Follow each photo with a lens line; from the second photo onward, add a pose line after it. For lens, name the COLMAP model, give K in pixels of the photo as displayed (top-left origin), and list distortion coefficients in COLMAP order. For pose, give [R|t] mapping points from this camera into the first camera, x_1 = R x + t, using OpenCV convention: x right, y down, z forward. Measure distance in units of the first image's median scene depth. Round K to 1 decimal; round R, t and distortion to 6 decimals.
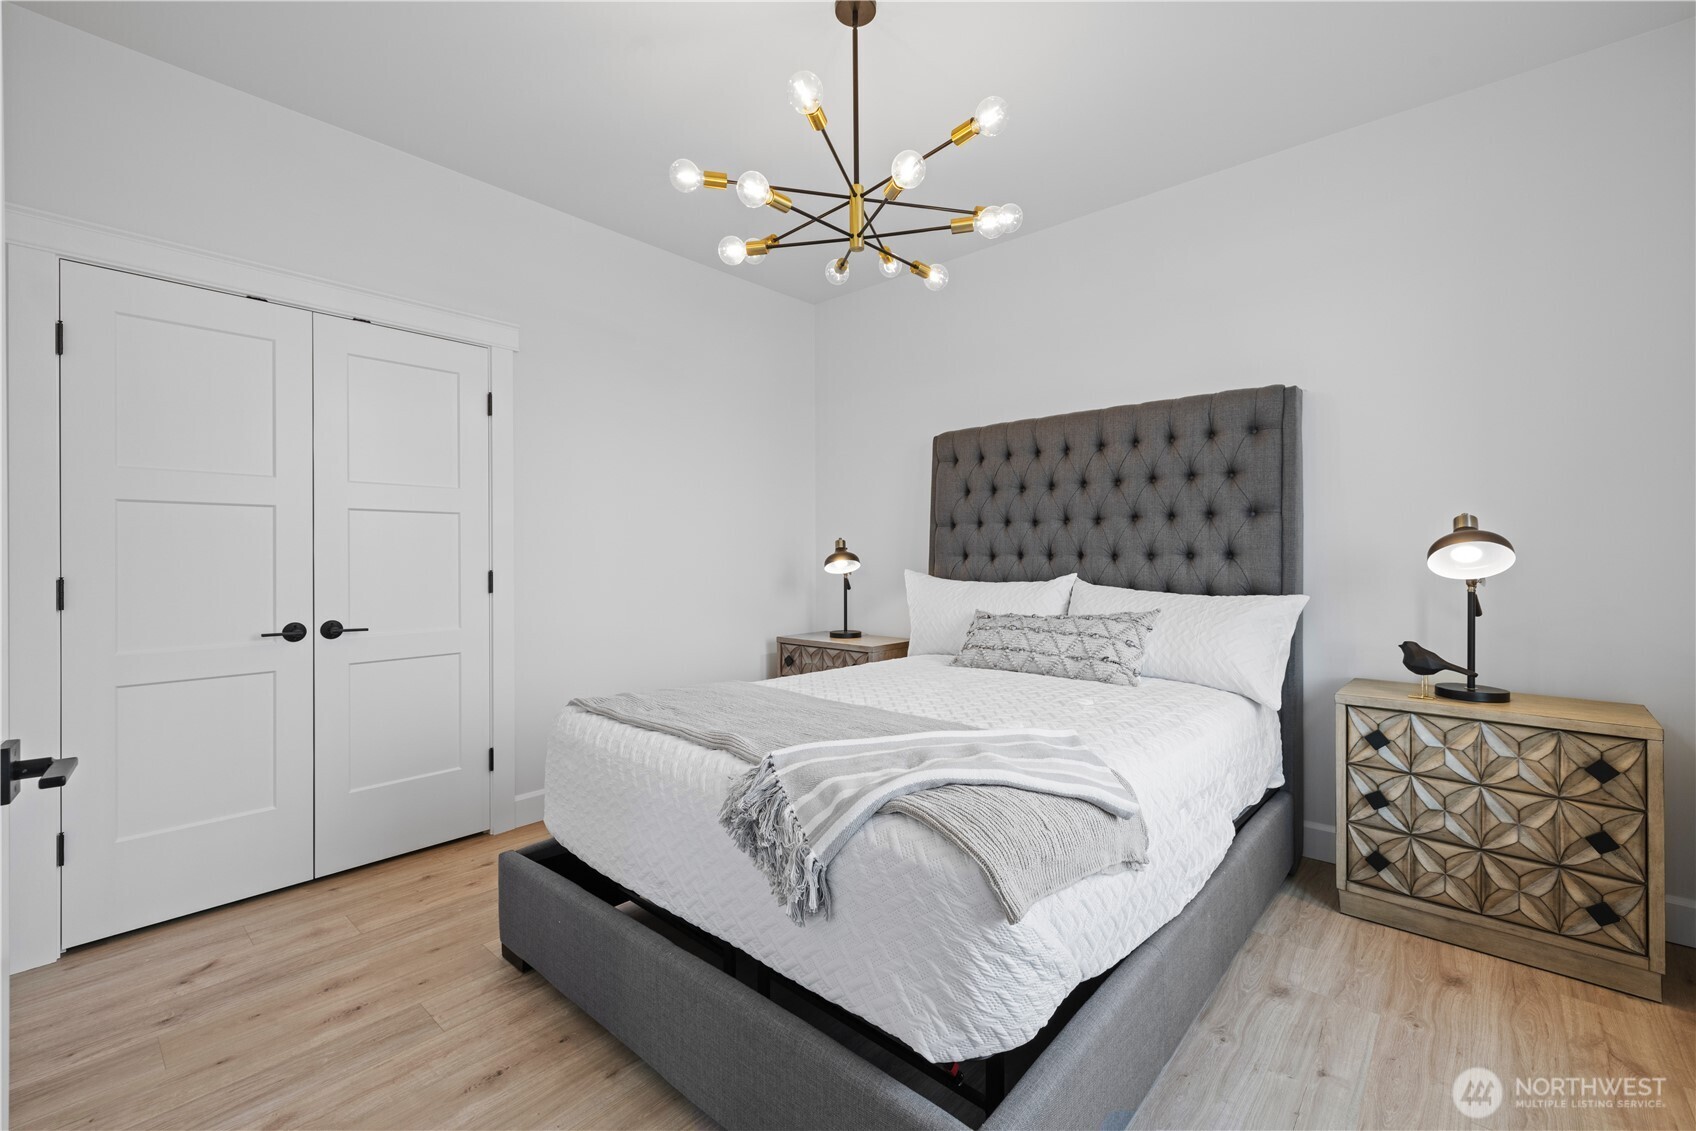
lens RADIAL K [[713.4, 0, 841.9], [0, 713.4, 556.0], [0, 0, 1]] dist [0.000093, 0.000217]
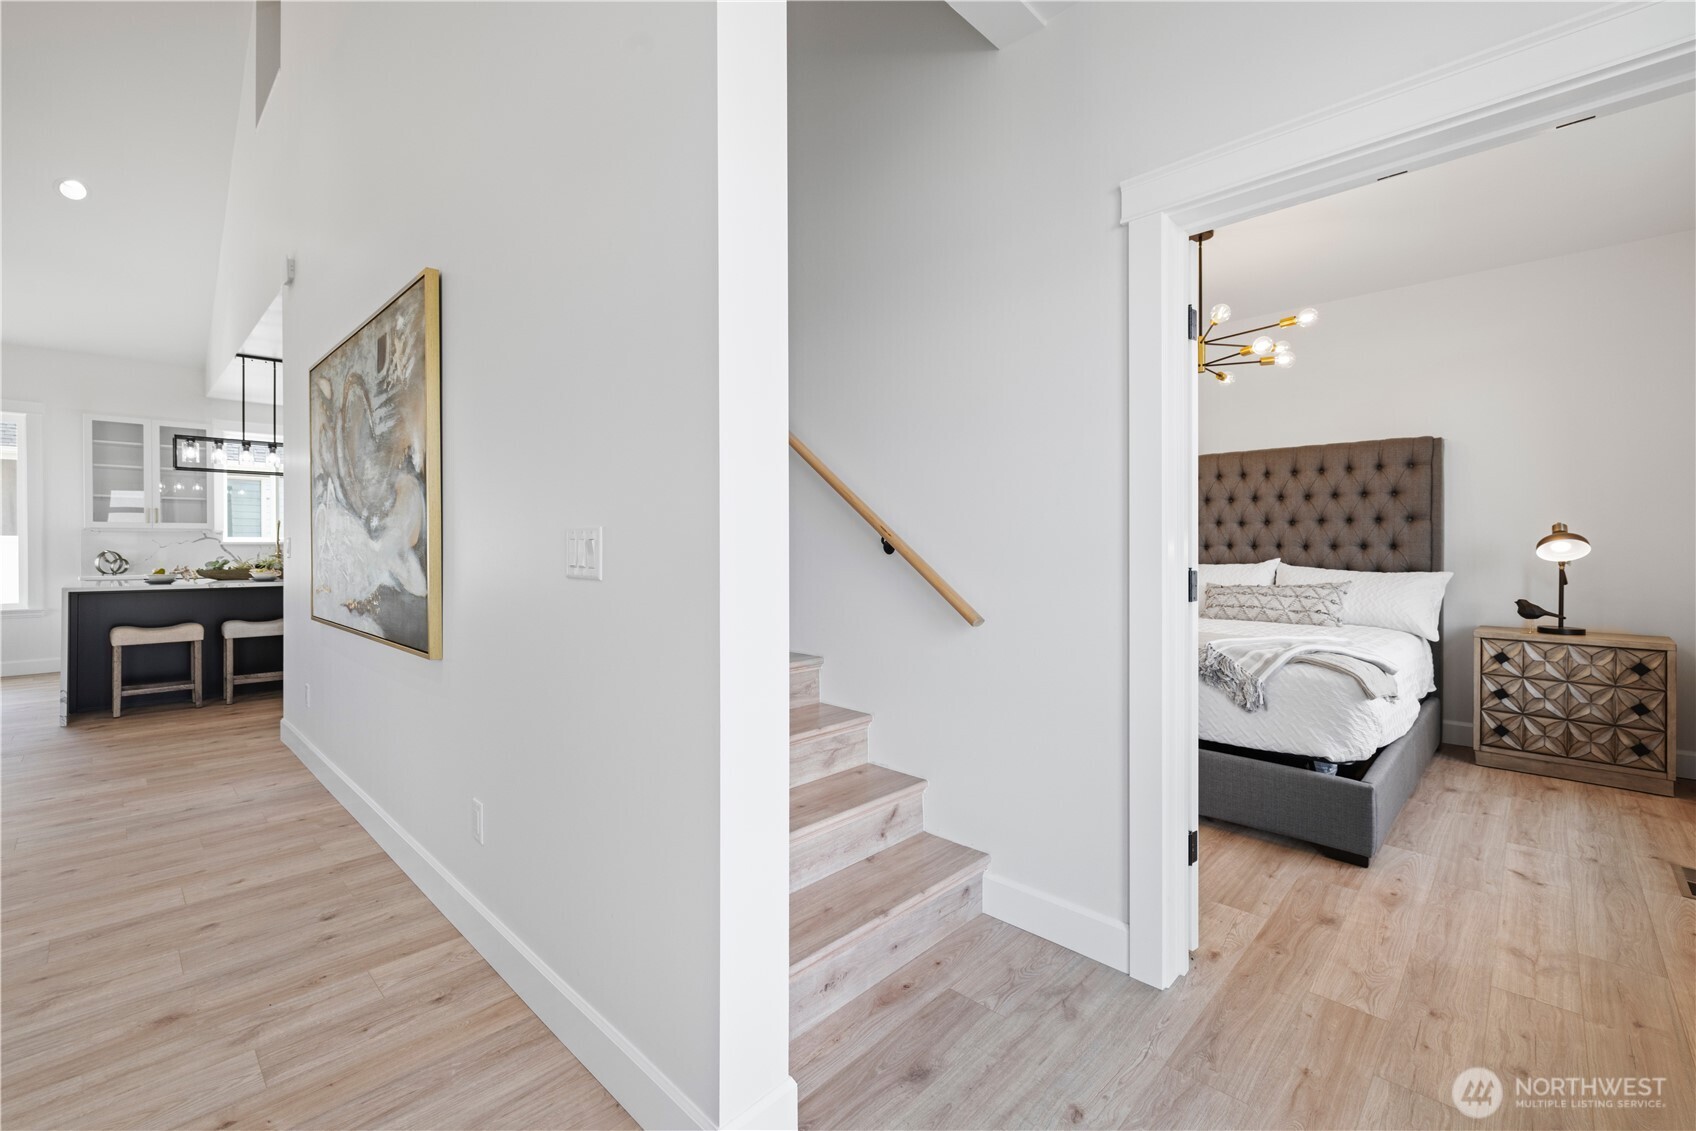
lens RADIAL K [[712.8, 0, 841.9], [0, 712.8, 548.8], [0, 0, 1]] dist [0.000872, -0.000084]
pose [[0.998958, 0.004427, -0.045423, -0.713489], [-0.004215, 0.999980, 0.004767, 0.001934], [0.045443, -0.004570, 0.998956, -0.731774]]
